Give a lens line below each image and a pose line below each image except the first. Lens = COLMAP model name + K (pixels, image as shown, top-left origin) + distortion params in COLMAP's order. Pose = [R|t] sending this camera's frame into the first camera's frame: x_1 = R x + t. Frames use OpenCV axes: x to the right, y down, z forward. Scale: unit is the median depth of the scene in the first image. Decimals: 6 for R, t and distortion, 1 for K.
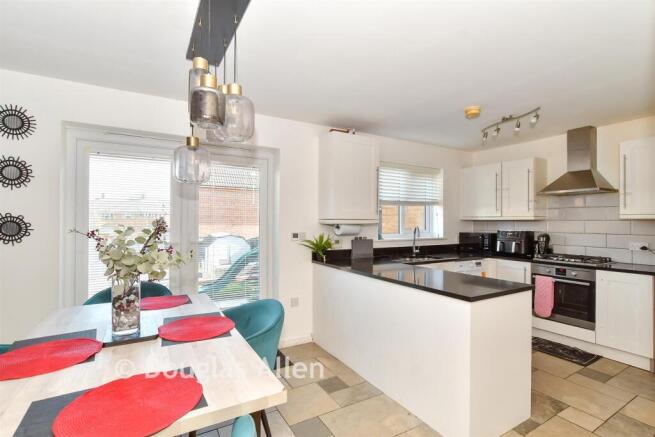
lens RADIAL K [[314.2, 0, 327.5], [0, 314.2, 218.5], [0, 0, 1]] dist [-0.010883, -0.000052]
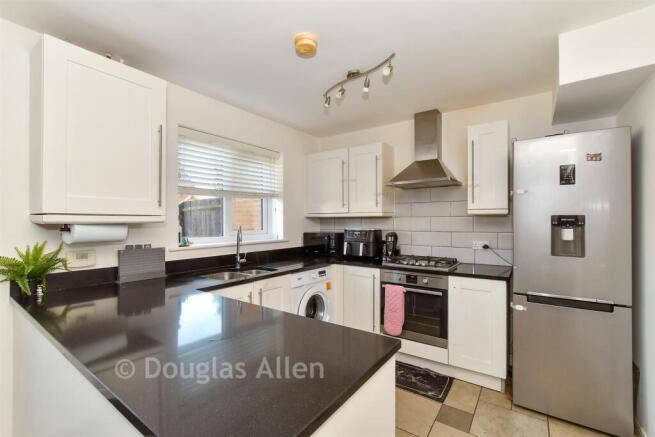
lens RADIAL K [[285.9, 0, 327.5], [0, 285.9, 218.5], [0, 0, 1]] dist [0.000474, 0.000060]
pose [[0.912087, -0.002327, 0.409991, 0.215697], [0.002309, 0.999997, 0.000539, 0.009538], [-0.409991, 0.000455, 0.912089, 0.367982]]
